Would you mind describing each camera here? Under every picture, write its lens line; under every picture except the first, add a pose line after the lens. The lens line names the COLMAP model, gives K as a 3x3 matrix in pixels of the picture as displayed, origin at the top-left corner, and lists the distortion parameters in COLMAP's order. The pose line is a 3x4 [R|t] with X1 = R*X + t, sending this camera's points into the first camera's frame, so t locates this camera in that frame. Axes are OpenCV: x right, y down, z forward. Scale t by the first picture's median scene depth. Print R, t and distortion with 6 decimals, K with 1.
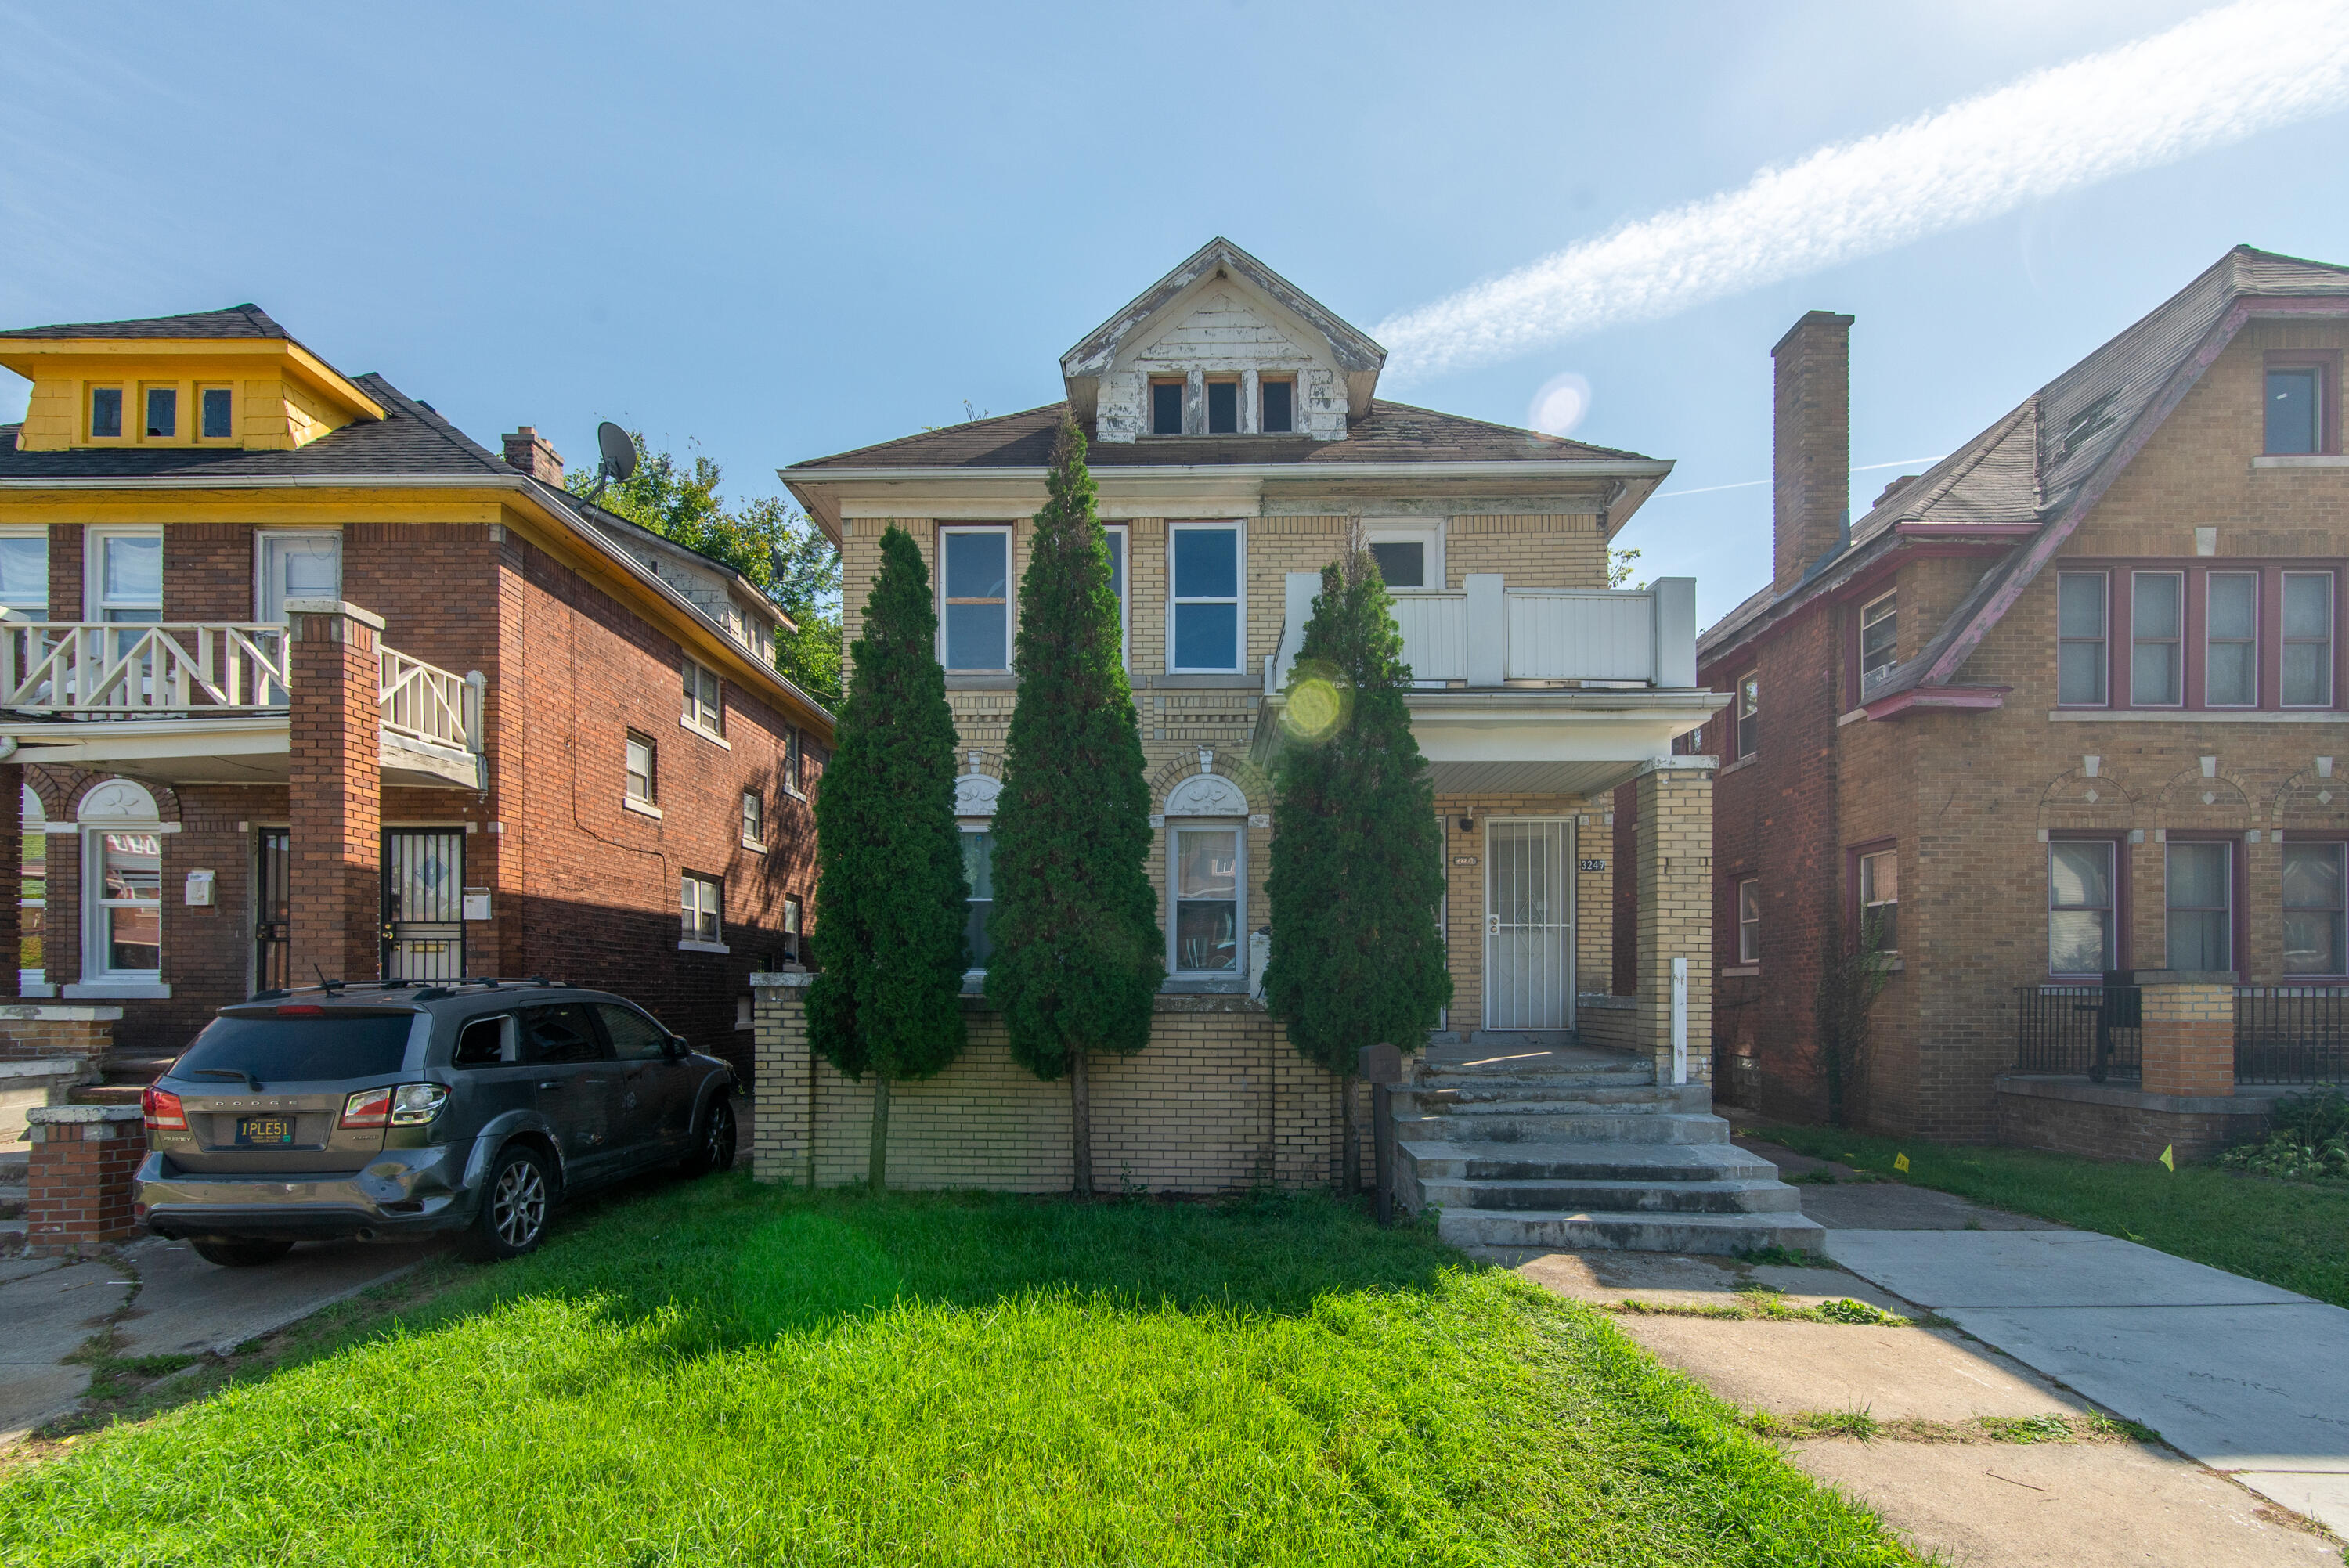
lens RADIAL K [[1206.7, 0, 1175.3], [0, 1206.7, 983.4], [0, 0, 1]] dist [0.000621, 0.000183]
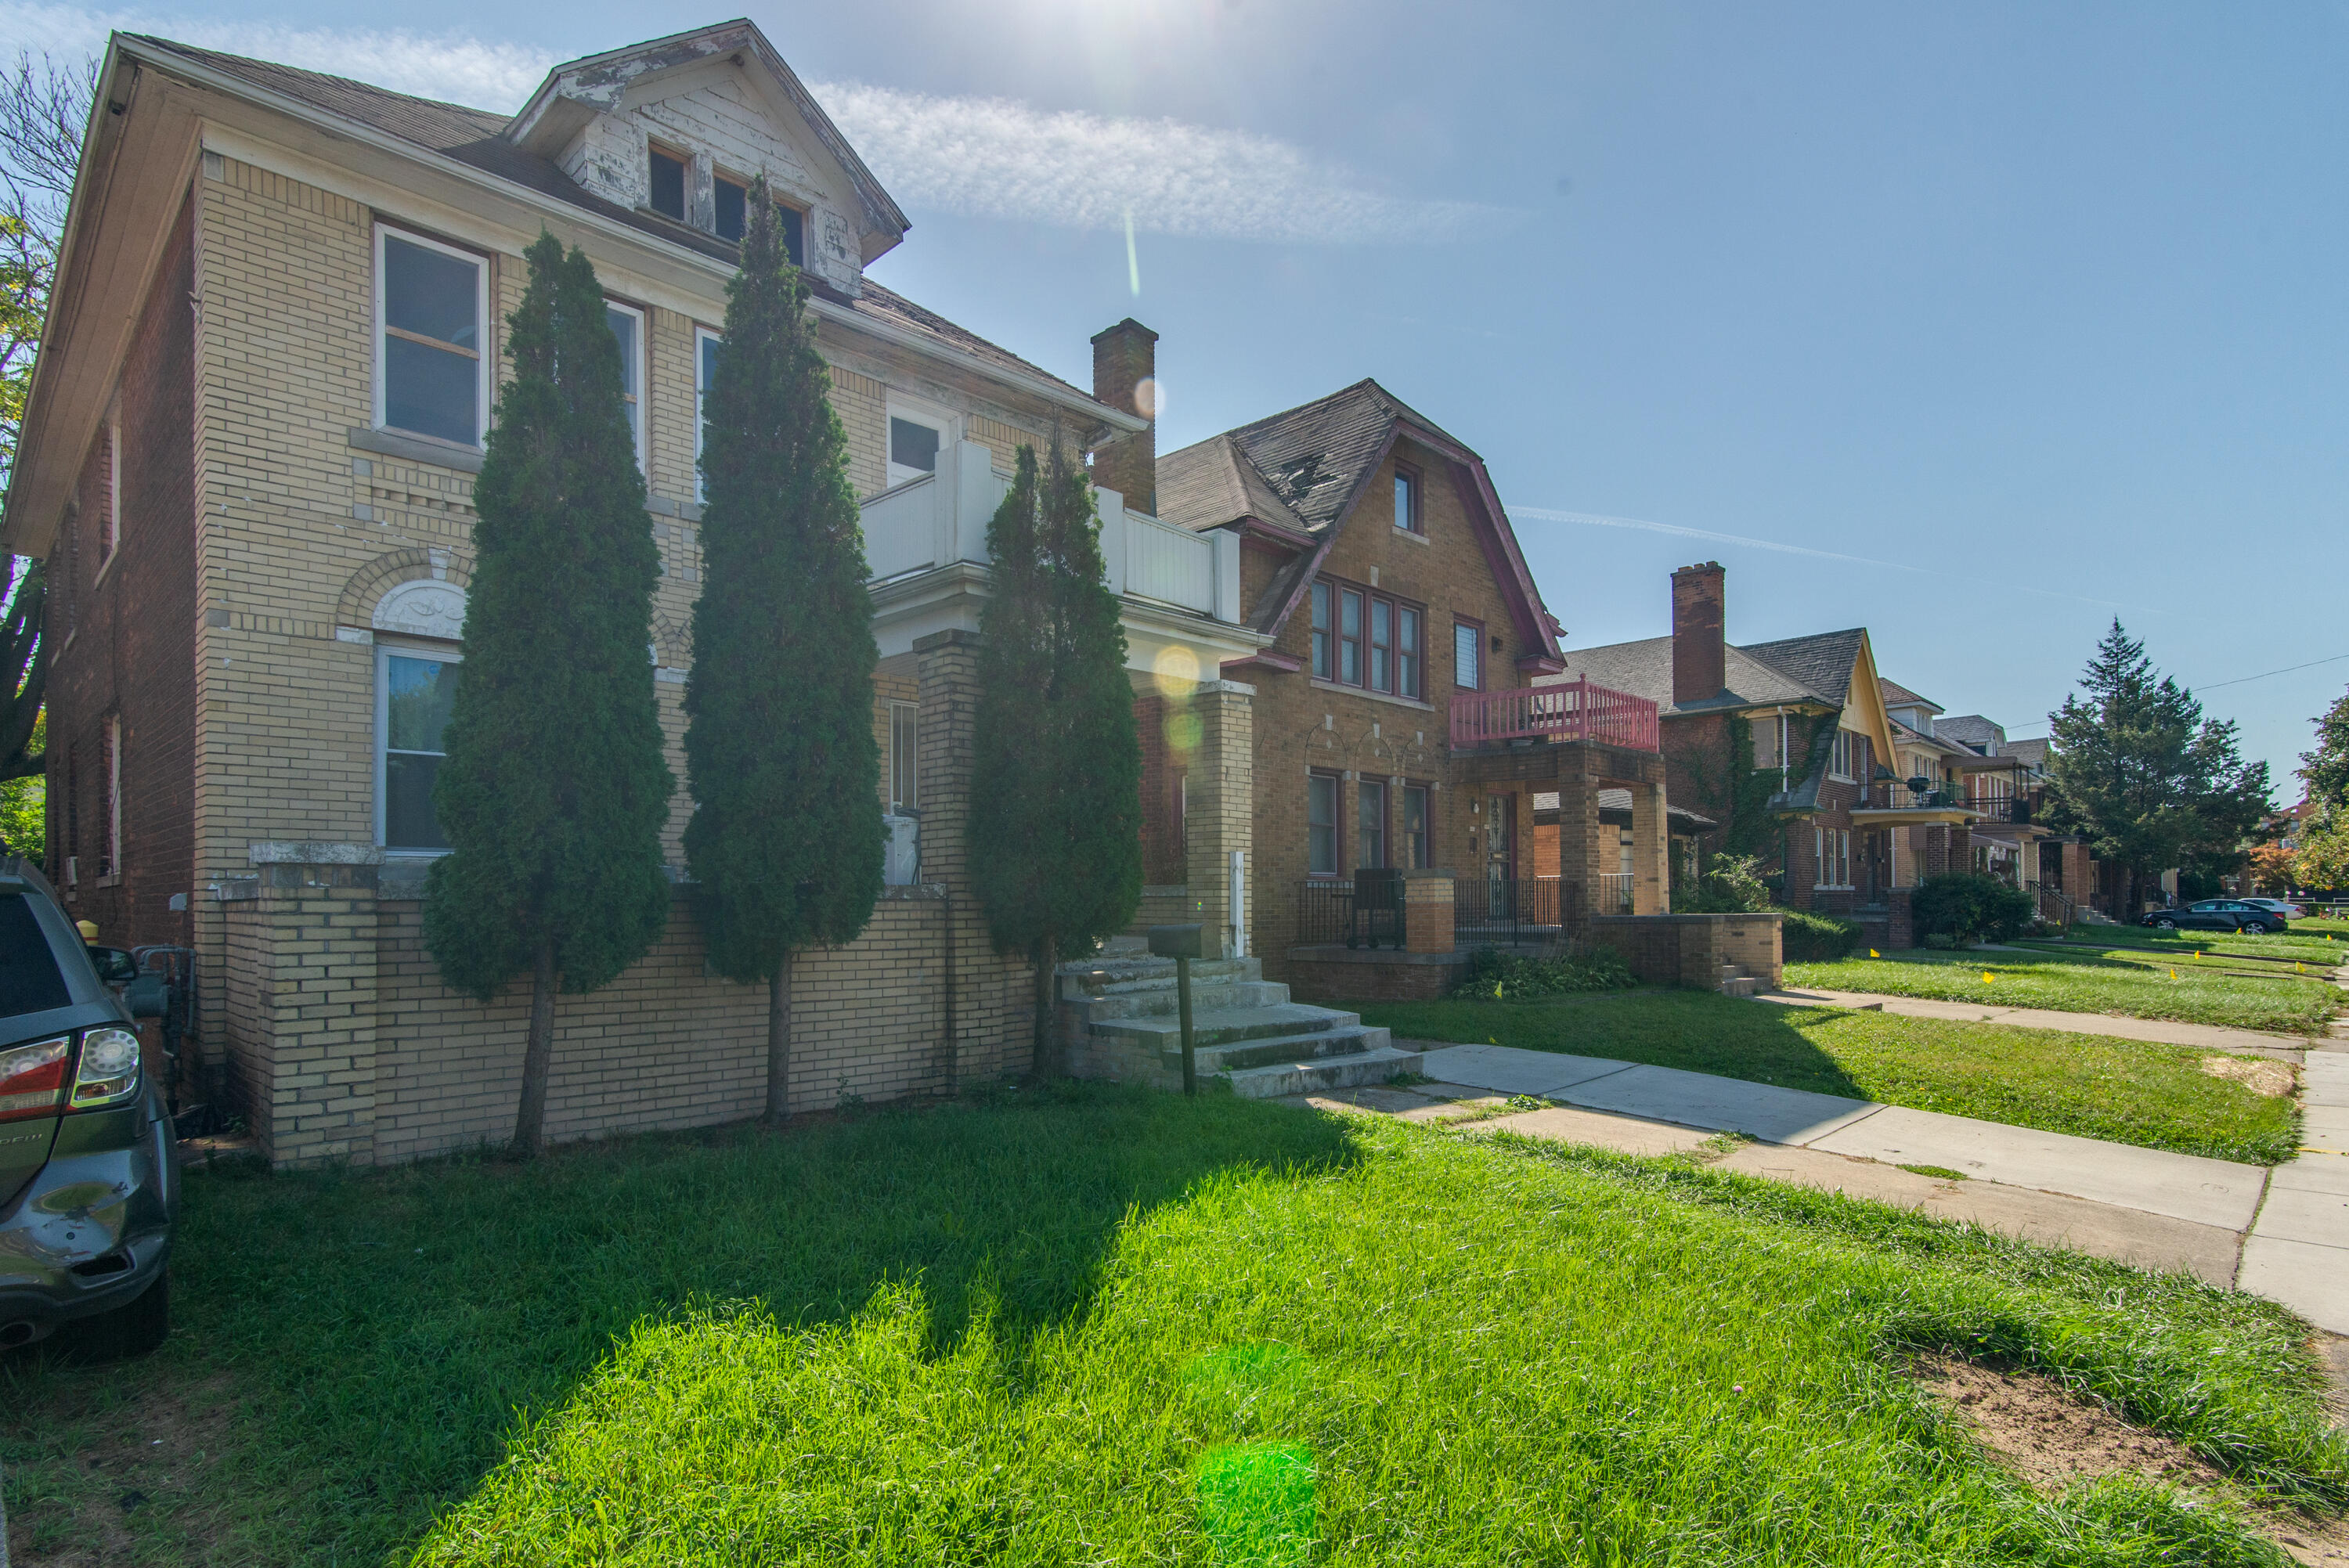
lens RADIAL K [[1224.8, 0, 1168.0], [0, 1224.8, 883.9], [0, 0, 1]] dist [-0.000956, -0.000151]
pose [[0.685587, 0.003883, 0.727980, -0.493587], [0.001465, 0.999976, -0.006713, 0.018284], [-0.727989, 0.005669, 0.685565, 0.215611]]
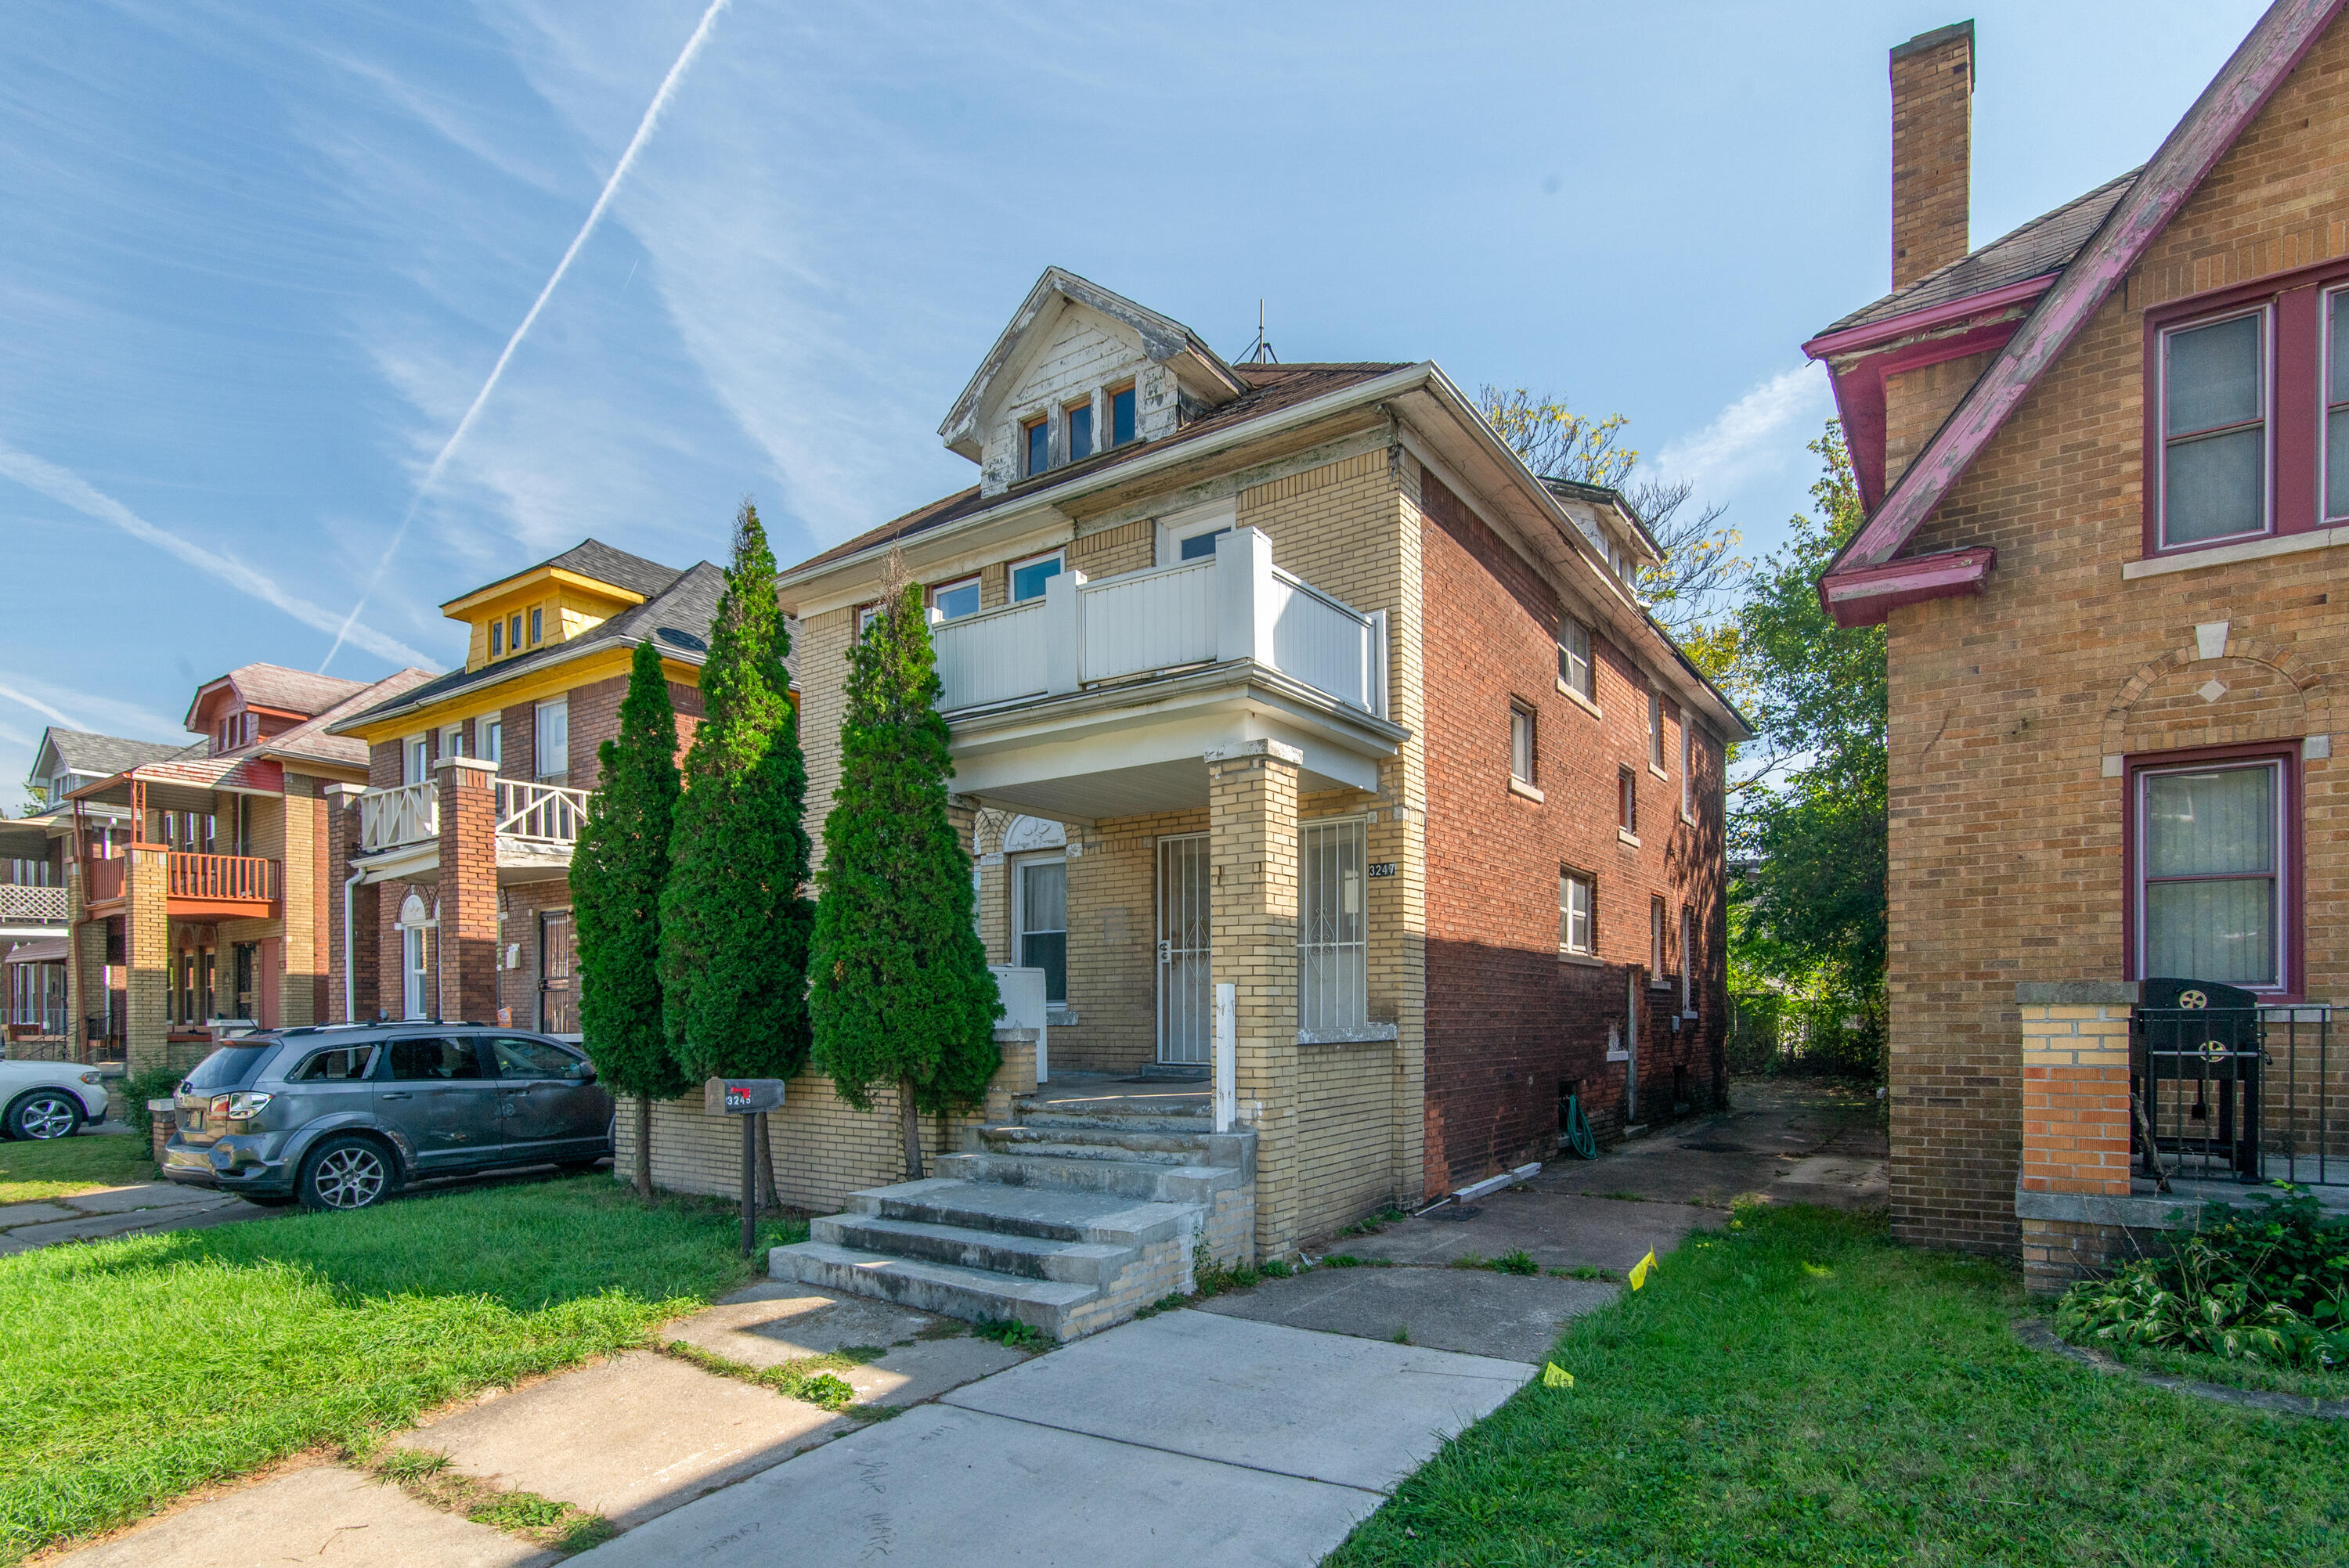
lens RADIAL K [[1219.3, 0, 1173.1], [0, 1219.3, 1019.6], [0, 0, 1]] dist [0.001898, -0.000140]
pose [[0.834774, -0.007347, -0.550544, 0.833215], [0.012199, 0.999912, 0.005154, -0.000644], [0.550458, -0.011019, 0.834790, 0.258269]]
